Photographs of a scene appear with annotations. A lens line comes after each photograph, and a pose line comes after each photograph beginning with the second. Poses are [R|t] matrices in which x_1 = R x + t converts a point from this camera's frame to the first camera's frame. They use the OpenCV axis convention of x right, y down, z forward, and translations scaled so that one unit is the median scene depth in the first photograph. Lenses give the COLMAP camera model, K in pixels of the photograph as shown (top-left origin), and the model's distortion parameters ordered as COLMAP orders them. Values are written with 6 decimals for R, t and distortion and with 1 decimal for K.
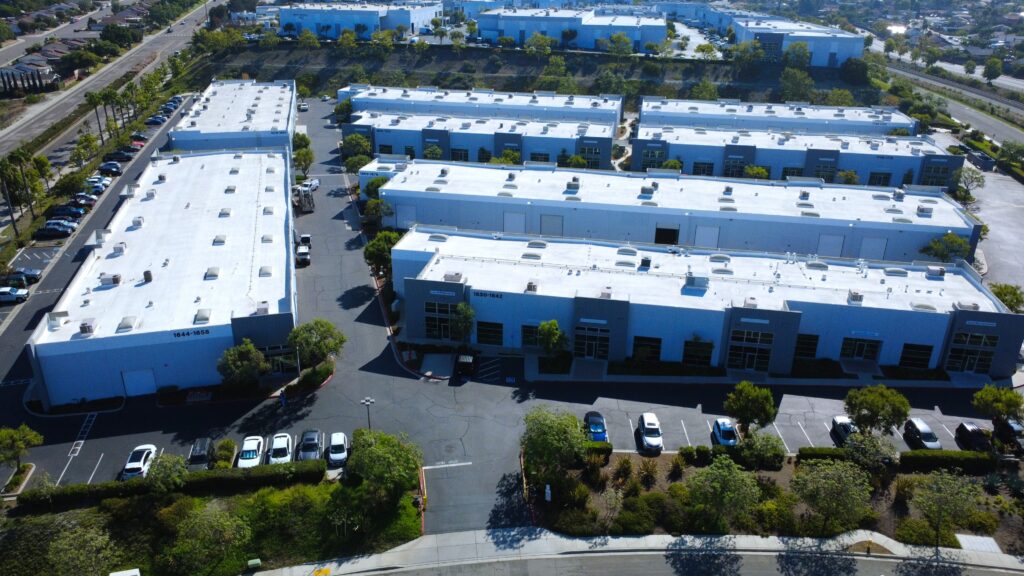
lens RADIAL K [[742.5, 0, 512.0], [0, 742.5, 288.0], [0, 0, 1]] dist [0.001928, -0.007654]
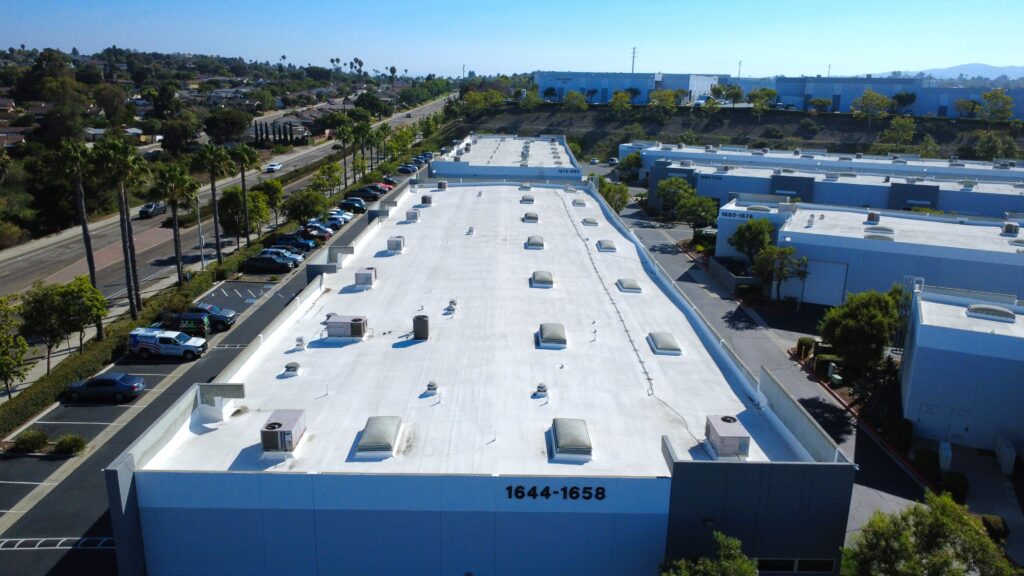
lens RADIAL K [[742.5, 0, 512.0], [0, 742.5, 288.0], [0, 0, 1]] dist [0.001928, -0.007654]
pose [[0.963643, 0.075304, -0.256362, -0.214845], [-0.112836, 0.984403, -0.134979, 0.010474], [0.242199, 0.158998, 0.957110, 0.382805]]
